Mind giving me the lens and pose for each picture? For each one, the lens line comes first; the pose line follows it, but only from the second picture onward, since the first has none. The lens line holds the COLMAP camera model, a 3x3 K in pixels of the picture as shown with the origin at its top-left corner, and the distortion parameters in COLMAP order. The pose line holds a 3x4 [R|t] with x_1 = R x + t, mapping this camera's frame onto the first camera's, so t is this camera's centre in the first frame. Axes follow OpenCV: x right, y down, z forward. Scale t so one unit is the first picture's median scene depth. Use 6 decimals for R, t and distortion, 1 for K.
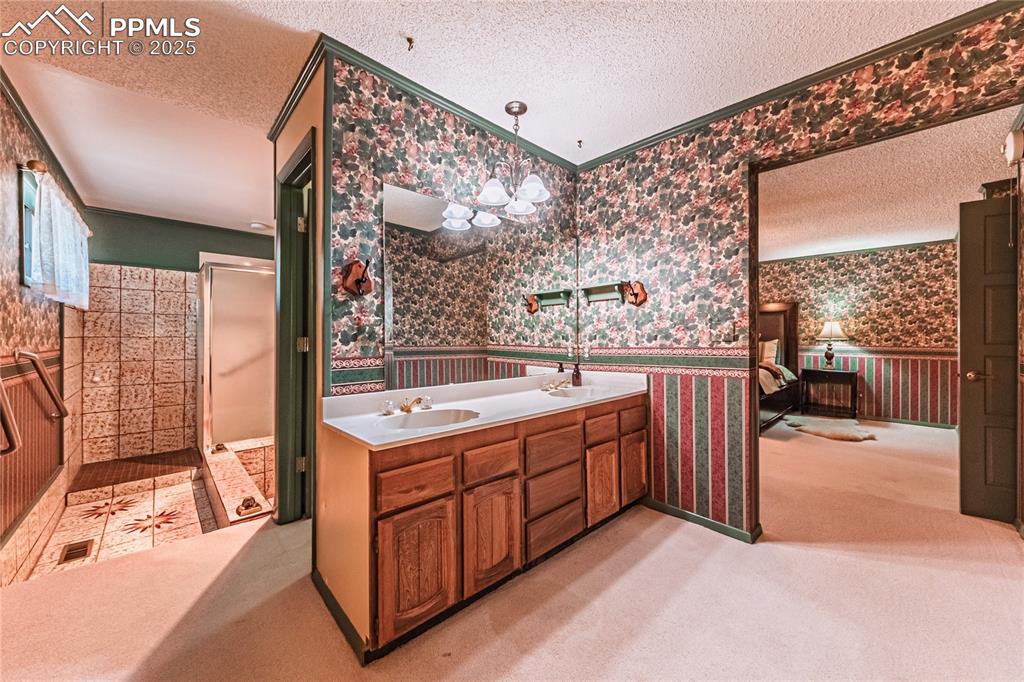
lens RADIAL K [[376.3, 0, 512.8], [0, 376.3, 338.5], [0, 0, 1]] dist [-0.001133, -0.000283]
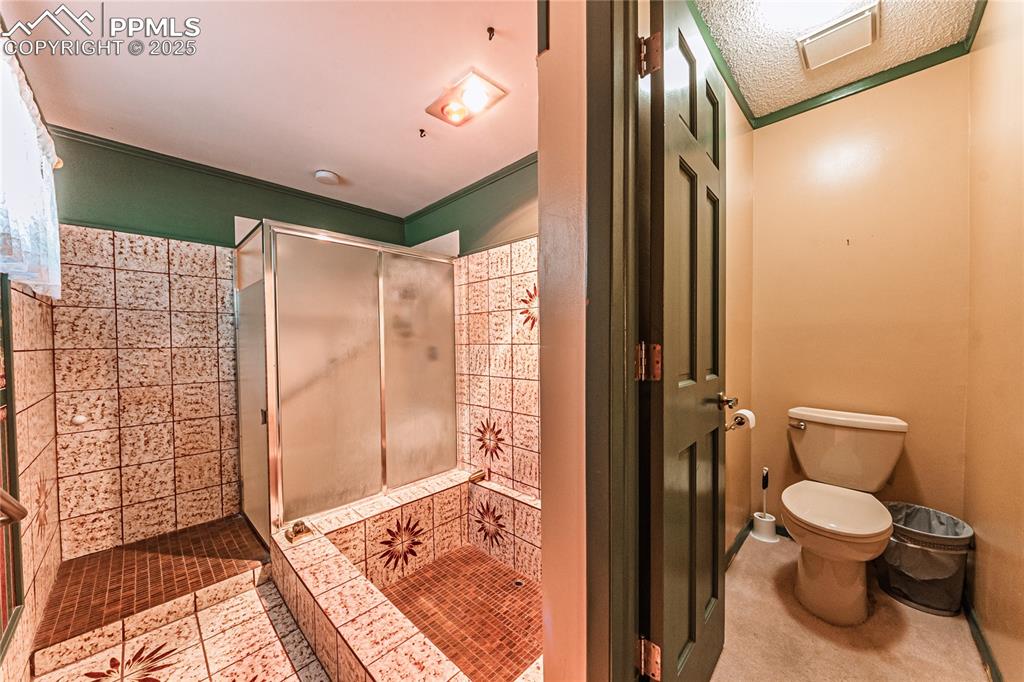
lens RADIAL K [[366.4, 0, 507.8], [0, 366.4, 354.6], [0, 0, 1]] dist [-0.000206, 0.000324]
pose [[0.999114, -0.015568, 0.039098, -0.335399], [0.014578, 0.999569, 0.025490, 0.000072], [-0.039478, -0.024897, 0.998910, 0.293121]]
